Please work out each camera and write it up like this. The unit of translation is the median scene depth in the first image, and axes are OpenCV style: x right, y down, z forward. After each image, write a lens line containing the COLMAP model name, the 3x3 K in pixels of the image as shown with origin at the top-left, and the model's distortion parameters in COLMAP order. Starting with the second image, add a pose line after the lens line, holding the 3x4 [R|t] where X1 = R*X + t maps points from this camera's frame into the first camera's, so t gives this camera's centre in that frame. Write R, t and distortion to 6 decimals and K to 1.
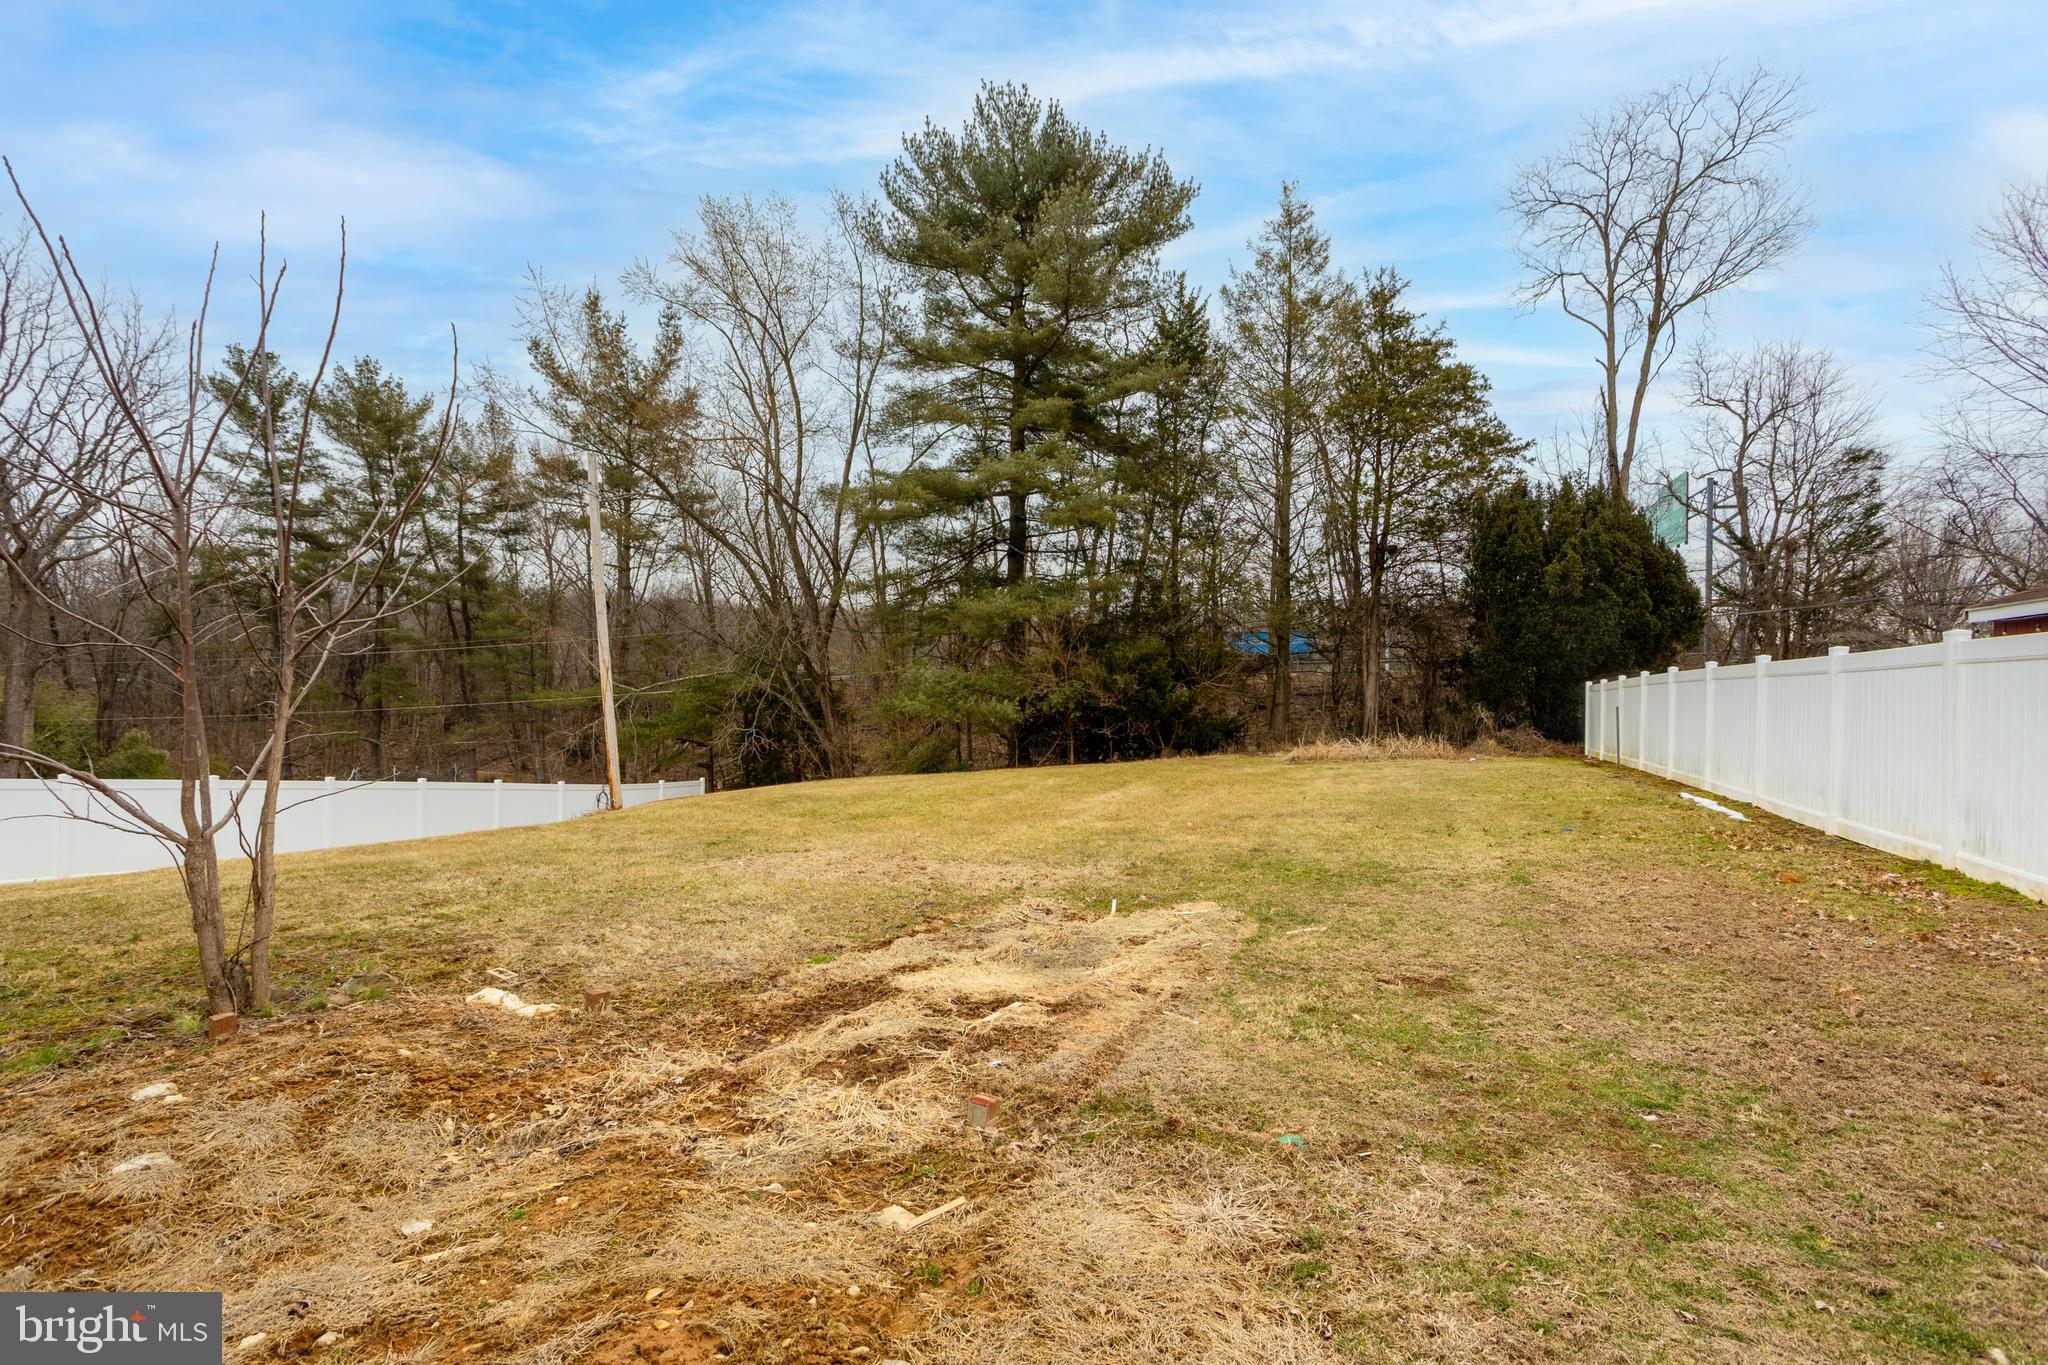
lens RADIAL K [[987.6, 0, 1027.9], [0, 987.6, 687.7], [0, 0, 1]] dist [-0.054988, 0.036129]
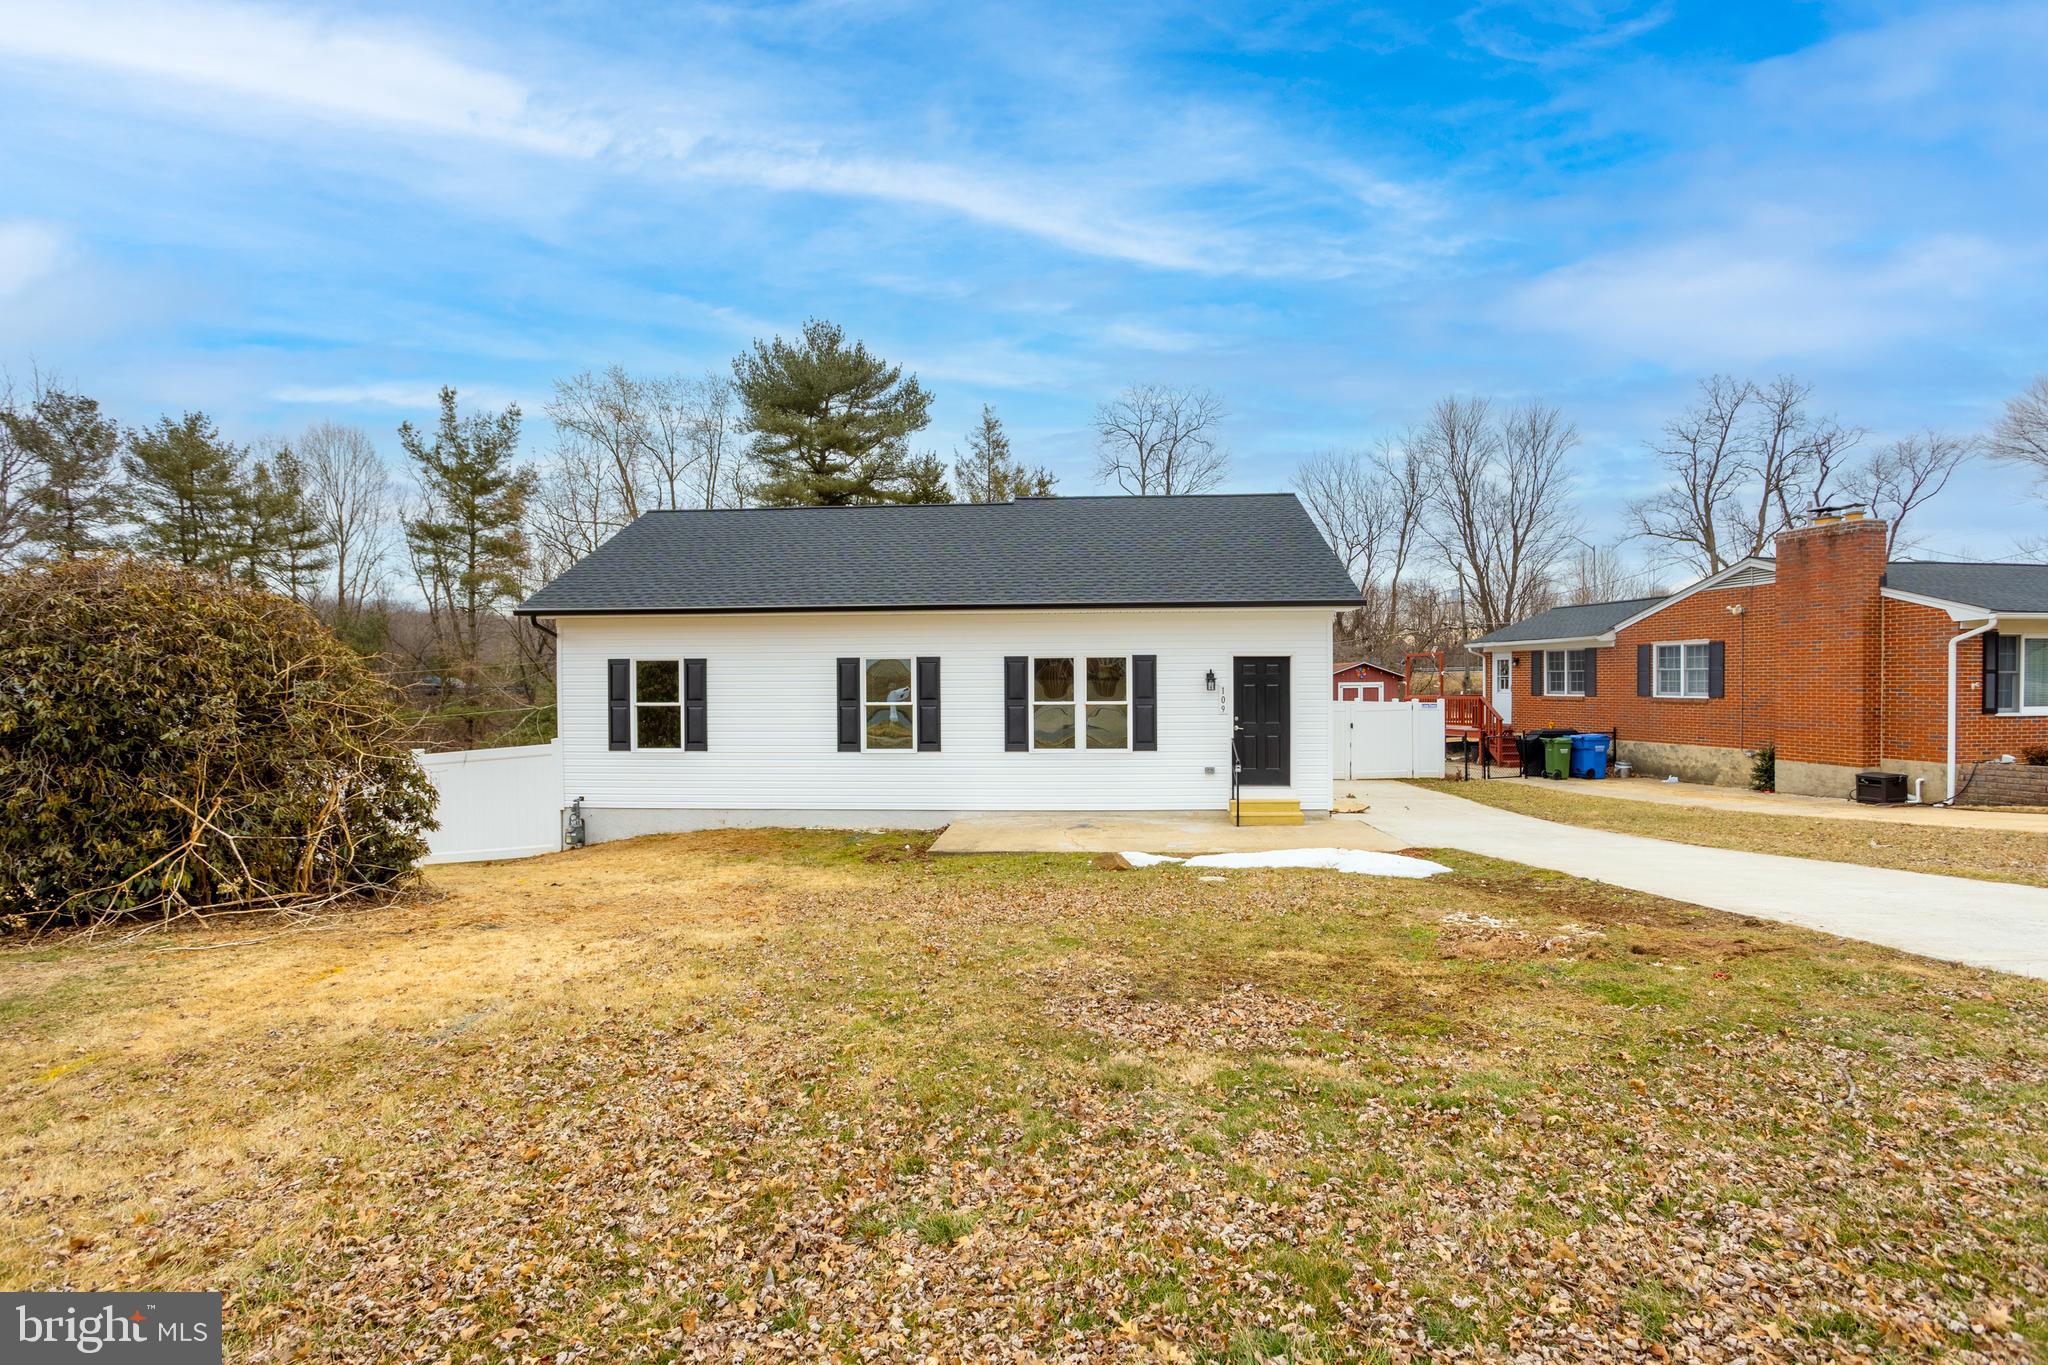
lens RADIAL K [[987.6, 0, 1027.9], [0, 987.6, 687.7], [0, 0, 1]] dist [-0.054988, 0.036129]
pose [[0.885069, -0.015035, 0.465217, -0.471385], [0.015169, 0.999879, 0.003456, -0.021837], [-0.465213, 0.003998, 0.885190, -0.555319]]
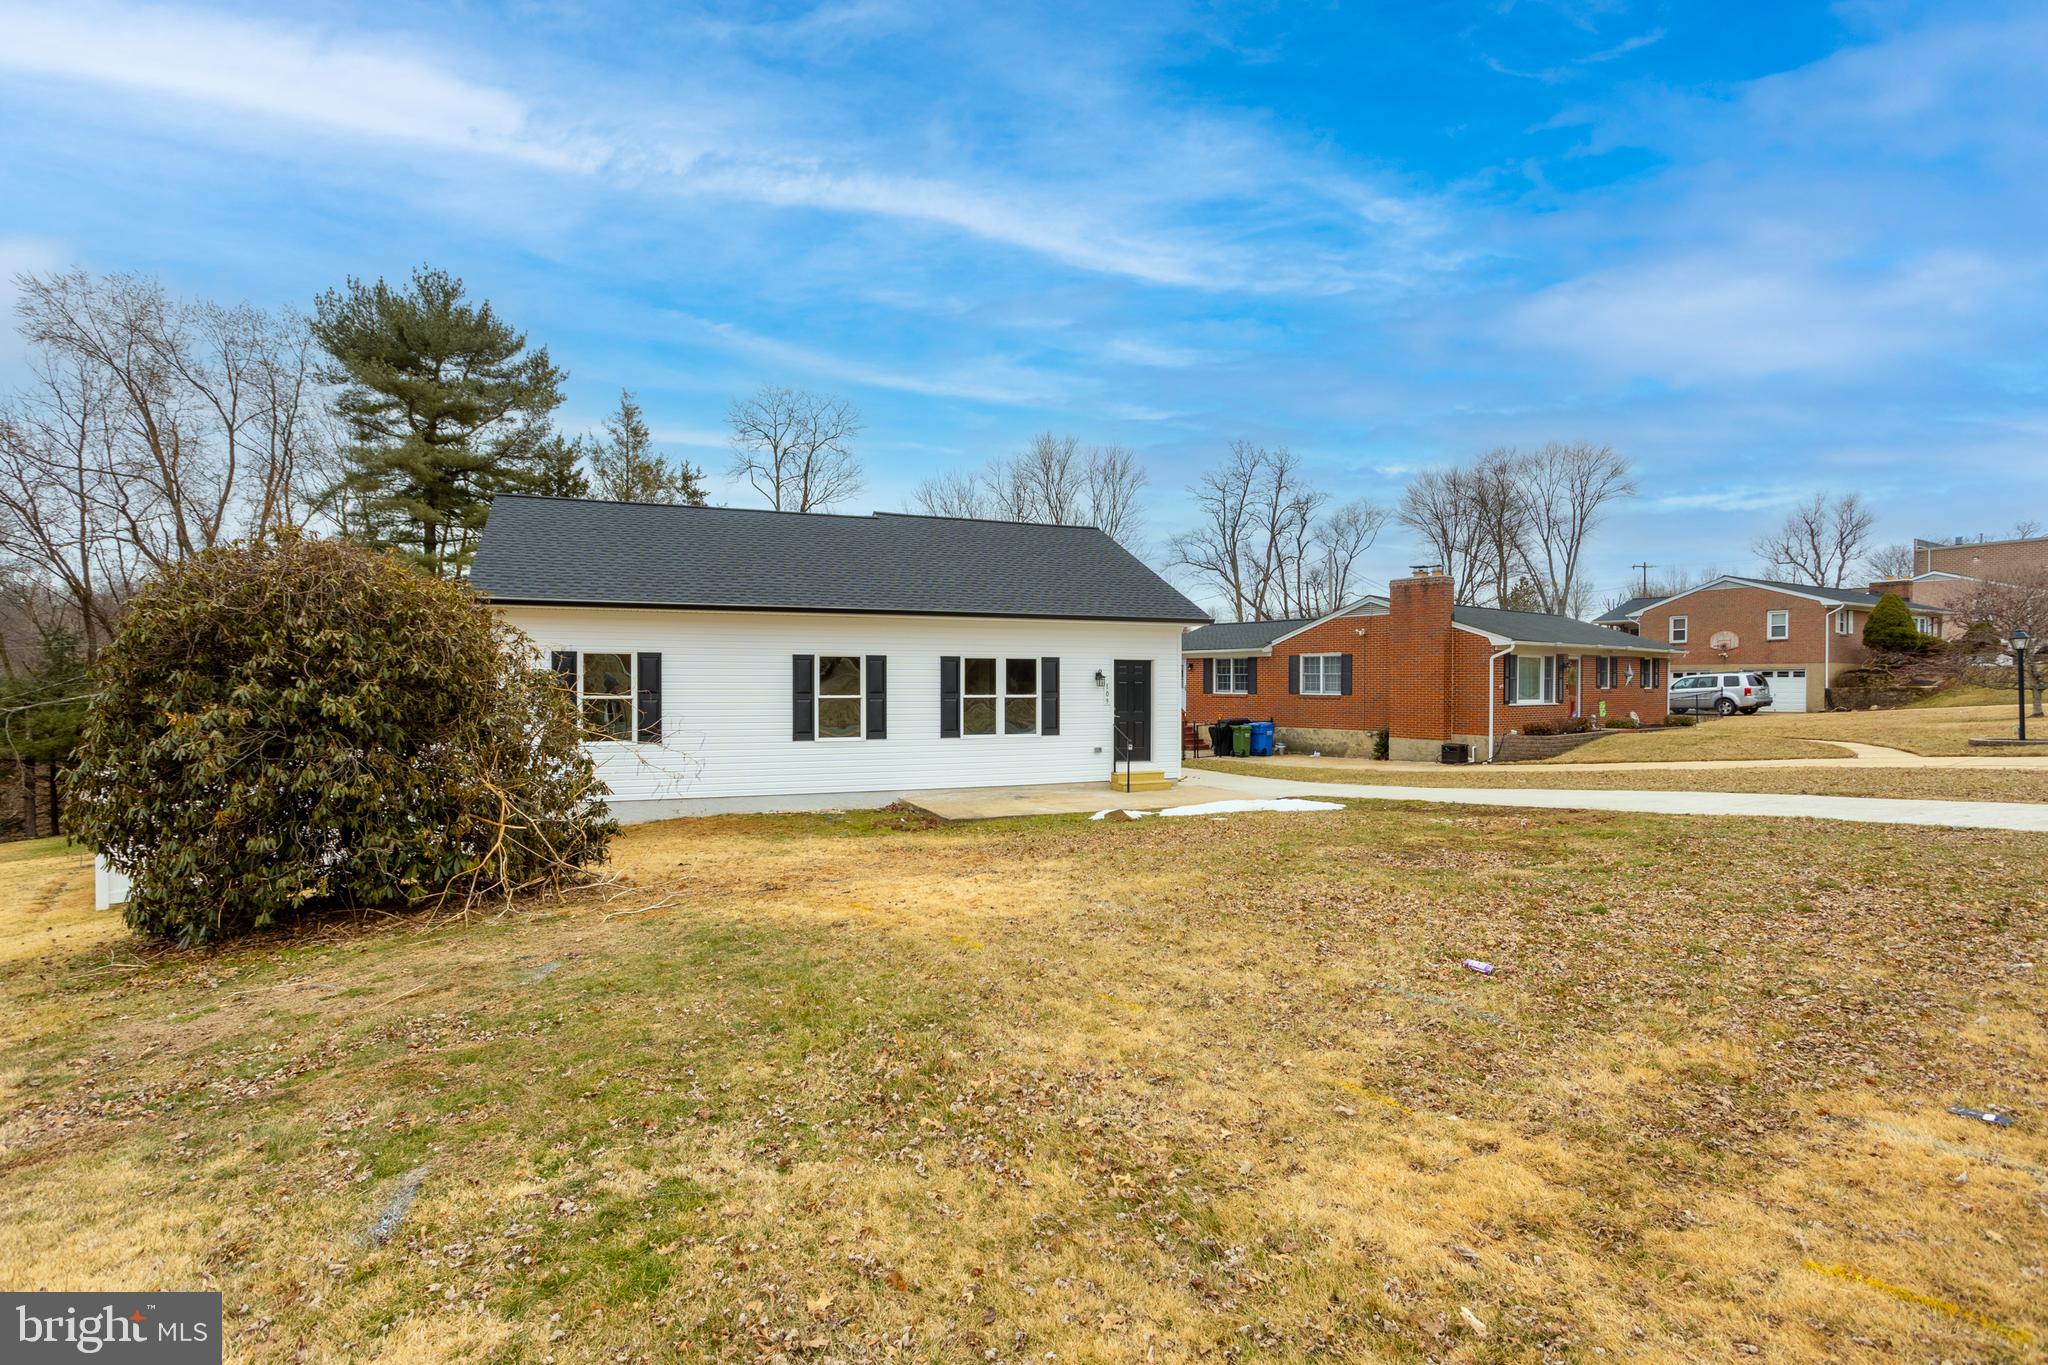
lens RADIAL K [[987.6, 0, 1027.9], [0, 987.6, 687.7], [0, 0, 1]] dist [-0.054988, 0.036129]
pose [[0.587149, -0.010707, 0.809408, -0.652326], [0.007331, 0.999942, 0.007910, -0.021814], [-0.809445, 0.001290, 0.587194, -0.501873]]
